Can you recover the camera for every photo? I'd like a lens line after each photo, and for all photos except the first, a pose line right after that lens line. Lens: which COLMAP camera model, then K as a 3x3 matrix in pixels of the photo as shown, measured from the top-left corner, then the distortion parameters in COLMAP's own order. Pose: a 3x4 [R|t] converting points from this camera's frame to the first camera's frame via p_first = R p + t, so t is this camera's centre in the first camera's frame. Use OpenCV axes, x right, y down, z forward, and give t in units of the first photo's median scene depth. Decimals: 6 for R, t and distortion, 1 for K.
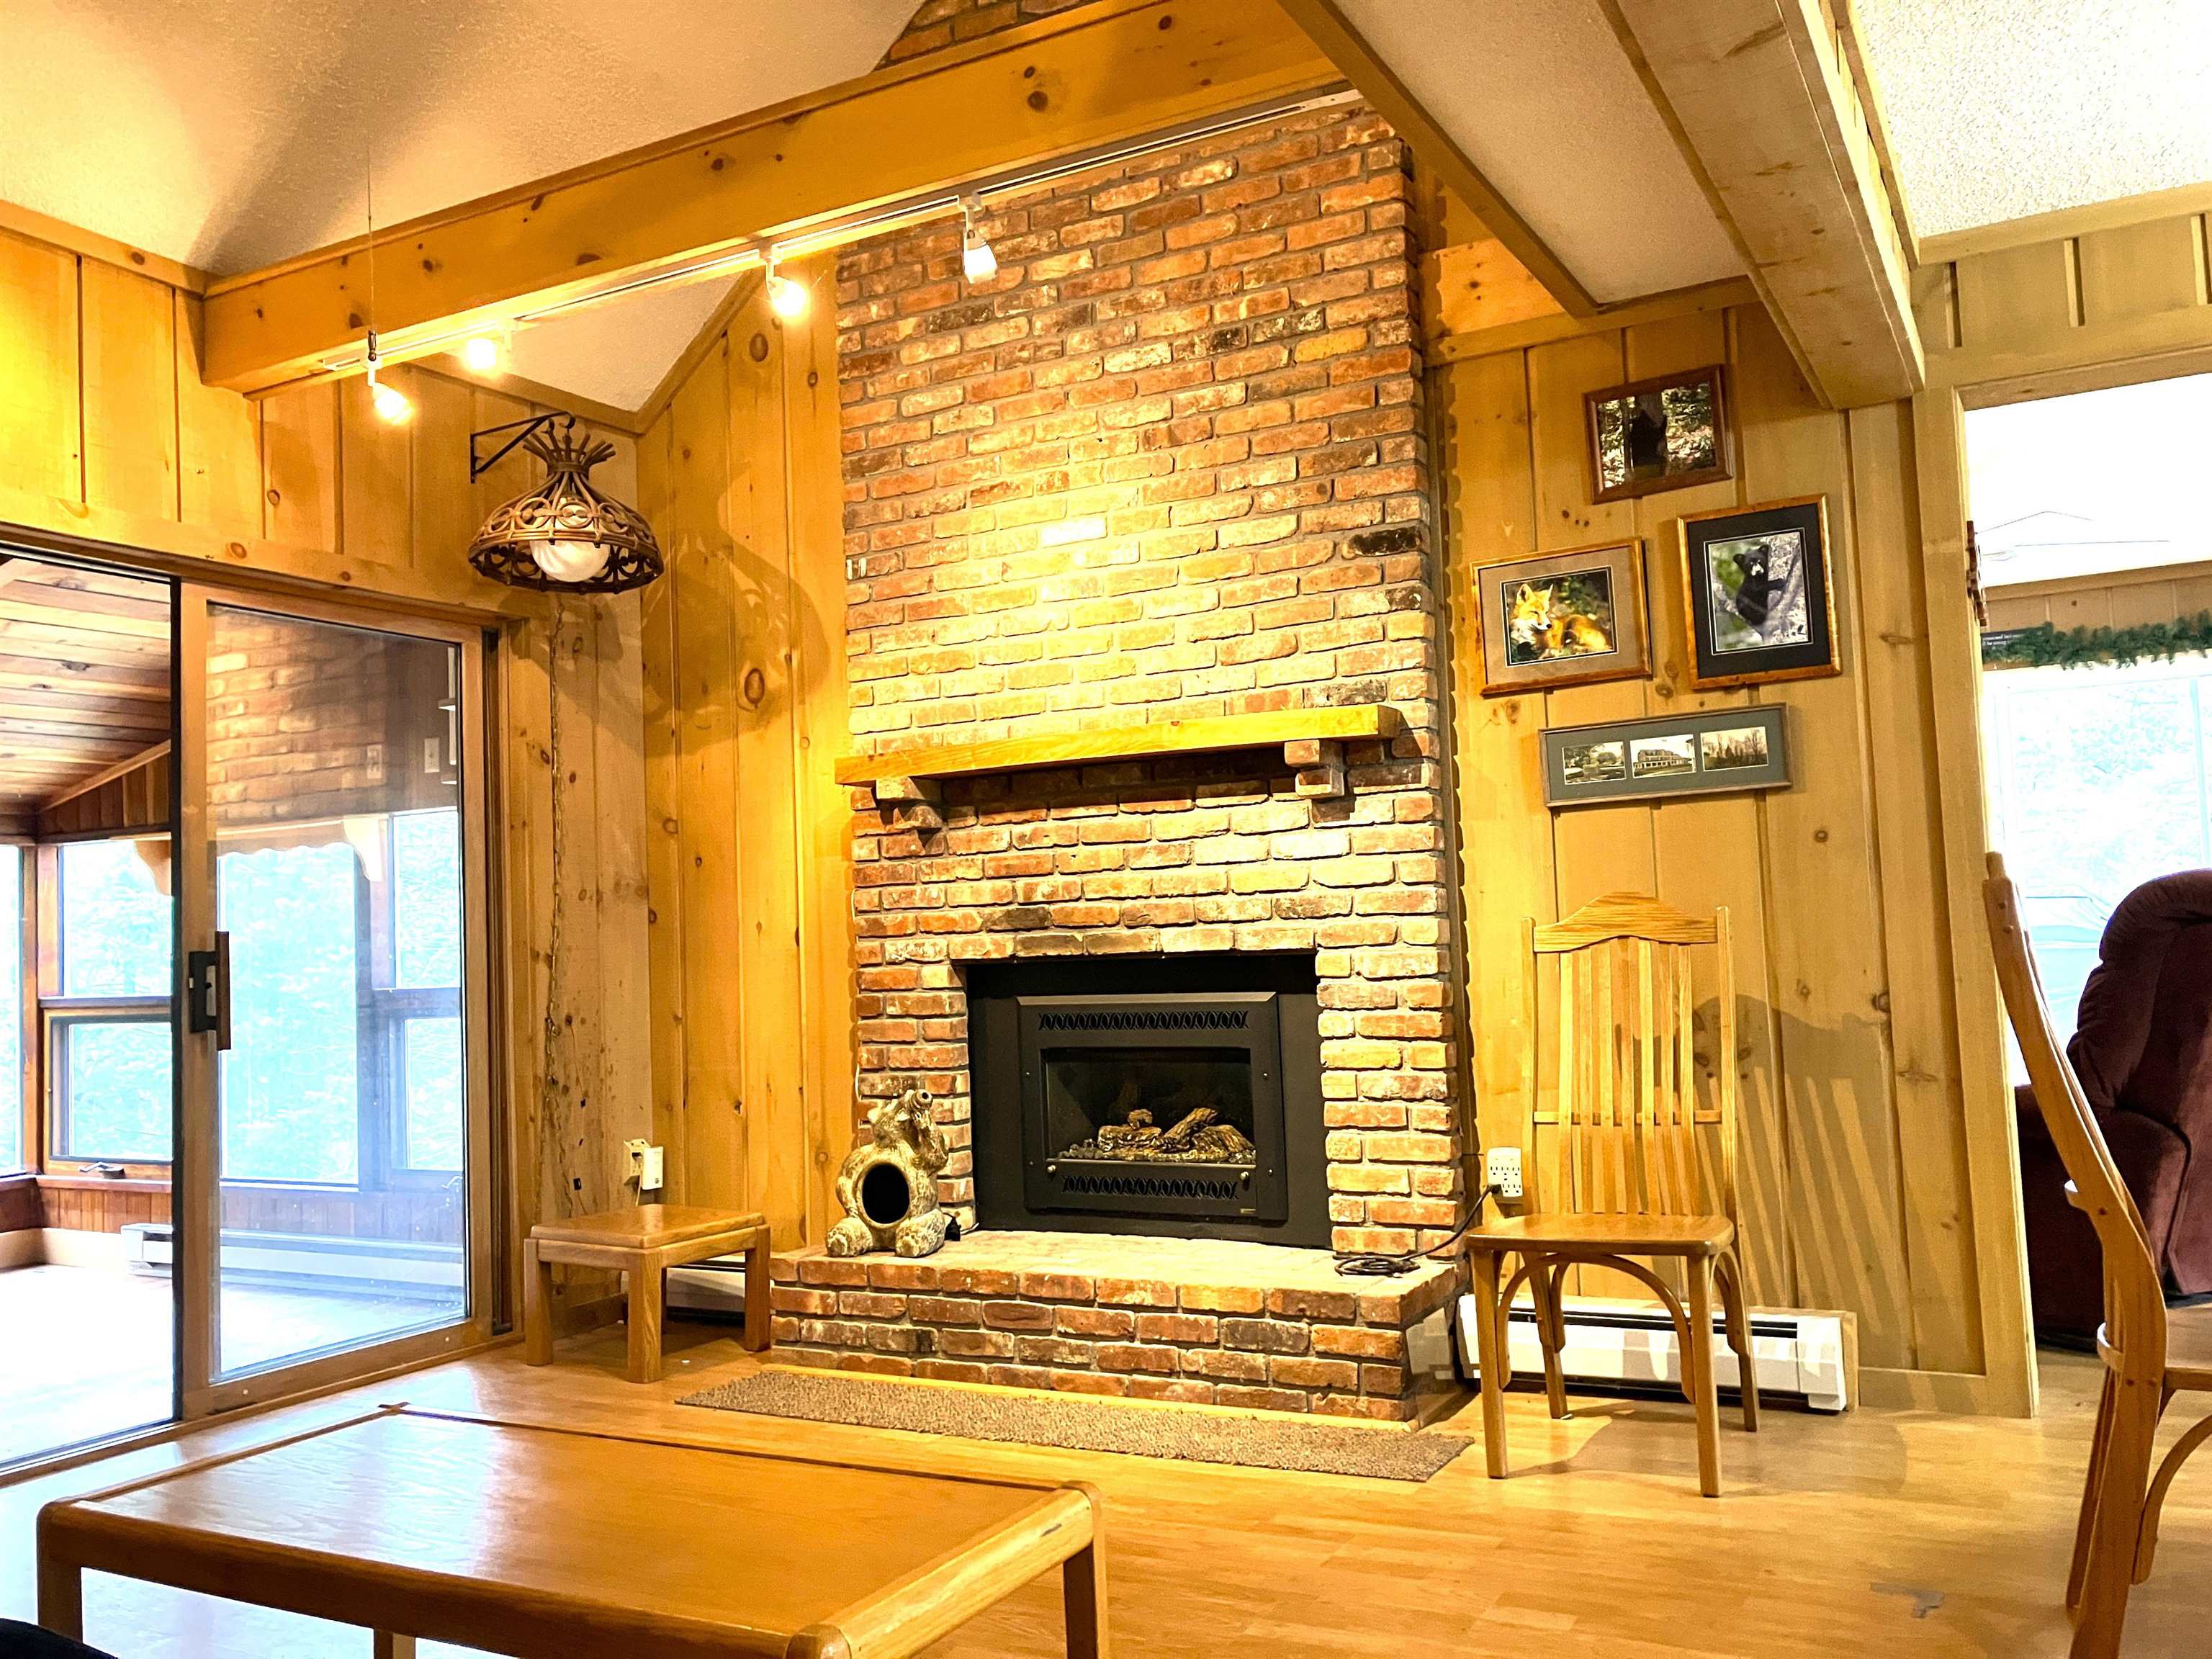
lens RADIAL K [[1808.4, 0, 1106.0], [0, 1808.4, 829.5], [0, 0, 1]] dist [0.004295, -0.001655]
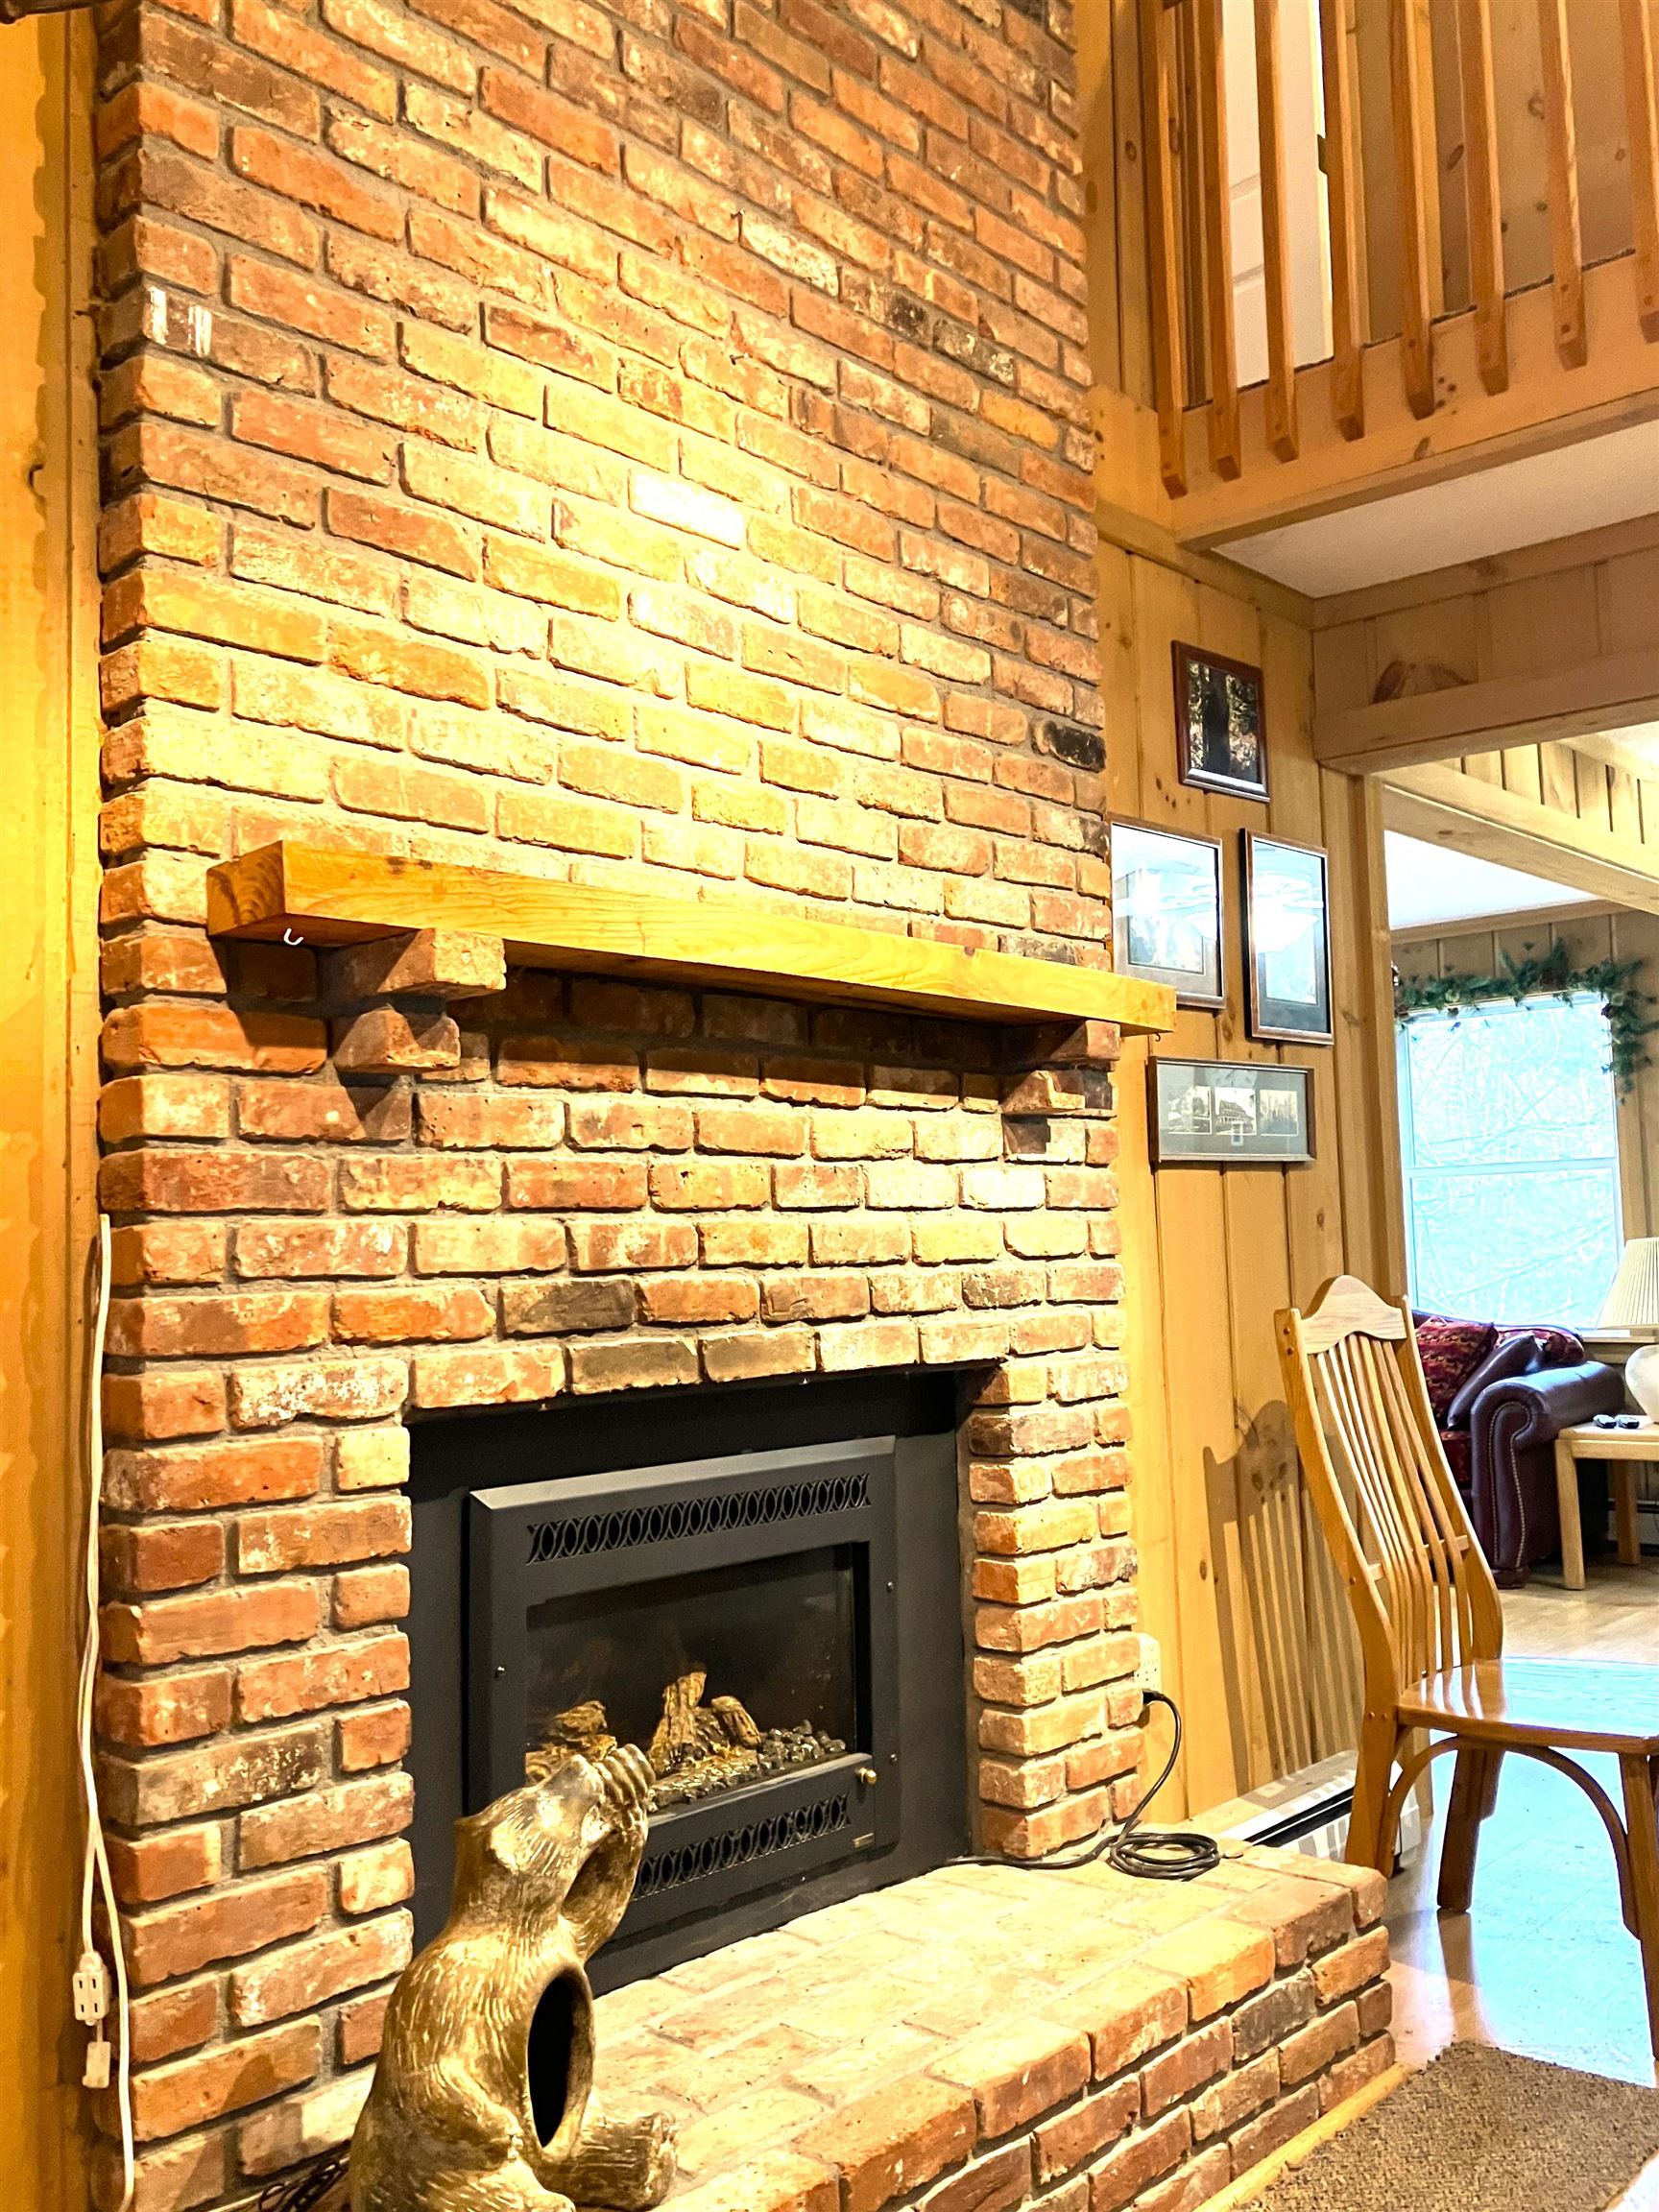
lens RADIAL K [[1922.5, 0, 786.7], [0, 1922.5, 1097.9], [0, 0, 1]] dist [0.005540, 0.007948]
pose [[0.231997, 0.110247, 0.966449, -0.495556], [-0.047568, 0.993653, -0.101932, 0.044433], [-0.971553, -0.022324, 0.235769, 0.845626]]
